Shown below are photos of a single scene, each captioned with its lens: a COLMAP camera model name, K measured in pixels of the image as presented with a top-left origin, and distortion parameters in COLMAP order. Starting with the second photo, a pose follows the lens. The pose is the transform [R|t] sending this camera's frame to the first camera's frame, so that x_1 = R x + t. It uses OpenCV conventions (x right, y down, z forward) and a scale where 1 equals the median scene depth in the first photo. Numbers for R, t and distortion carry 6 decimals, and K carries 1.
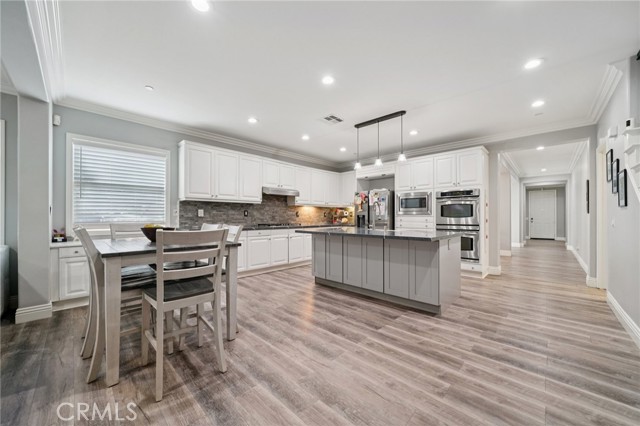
lens RADIAL K [[236.7, 0, 318.7], [0, 236.7, 217.6], [0, 0, 1]] dist [-0.001837, -0.000109]
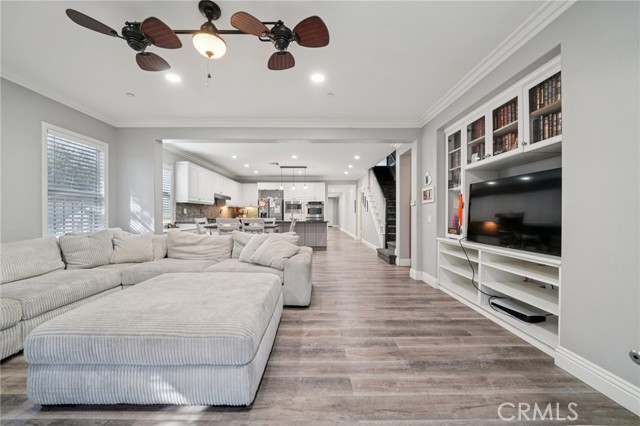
lens RADIAL K [[240.0, 0, 318.0], [0, 240.0, 210.9], [0, 0, 1]] dist [-0.012244, -0.000059]
pose [[0.712455, 0.010071, 0.701646, -0.859244], [0.000363, 0.999892, -0.014720, 0.000917], [-0.701718, 0.010742, 0.712374, -0.519053]]
